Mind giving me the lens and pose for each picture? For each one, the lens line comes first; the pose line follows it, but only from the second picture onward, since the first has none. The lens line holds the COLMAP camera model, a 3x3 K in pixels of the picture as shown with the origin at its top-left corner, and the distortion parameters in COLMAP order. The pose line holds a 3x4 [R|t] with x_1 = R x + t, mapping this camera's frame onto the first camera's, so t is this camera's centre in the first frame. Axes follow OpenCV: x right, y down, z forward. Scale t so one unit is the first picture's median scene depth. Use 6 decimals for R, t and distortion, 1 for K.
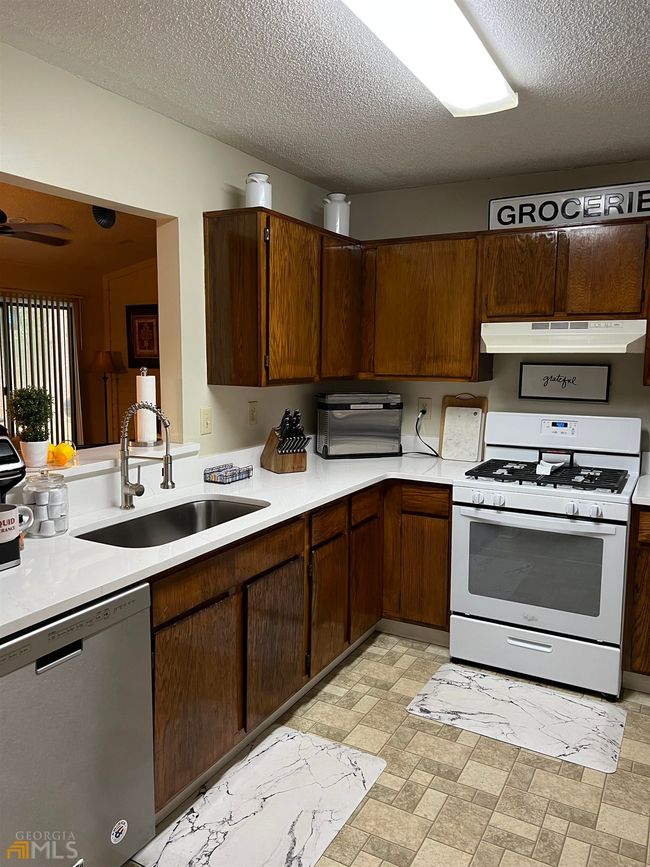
lens RADIAL K [[659.8, 0, 321.0], [0, 659.8, 431.6], [0, 0, 1]] dist [0.030023, -0.044642]
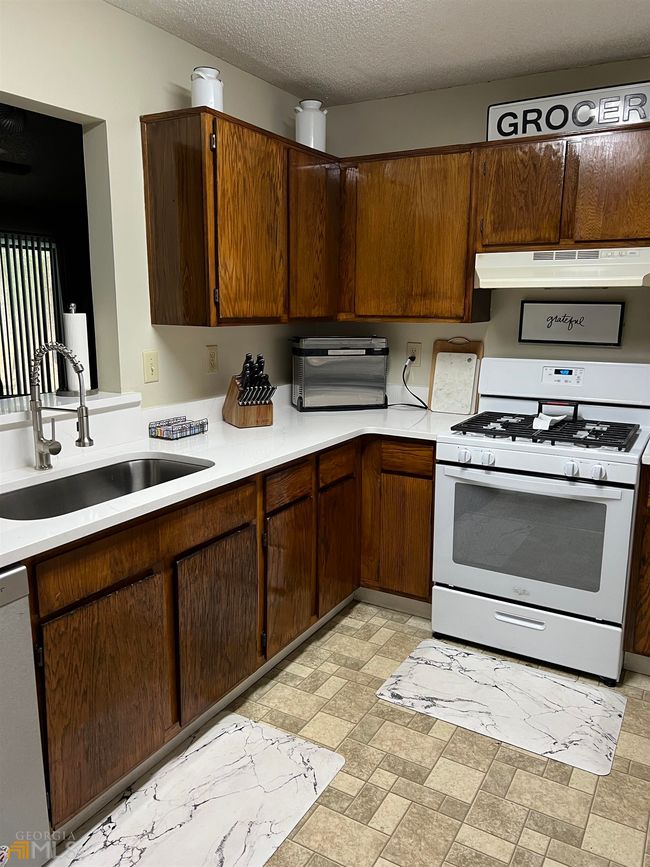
lens RADIAL K [[659.8, 0, 327.1], [0, 659.8, 435.2], [0, 0, 1]] dist [0.030023, -0.044642]
pose [[0.999864, 0.002449, -0.016304, 0.072298], [-0.001155, 0.996880, 0.078923, 0.004469], [0.016446, -0.078894, 0.996747, 0.135130]]
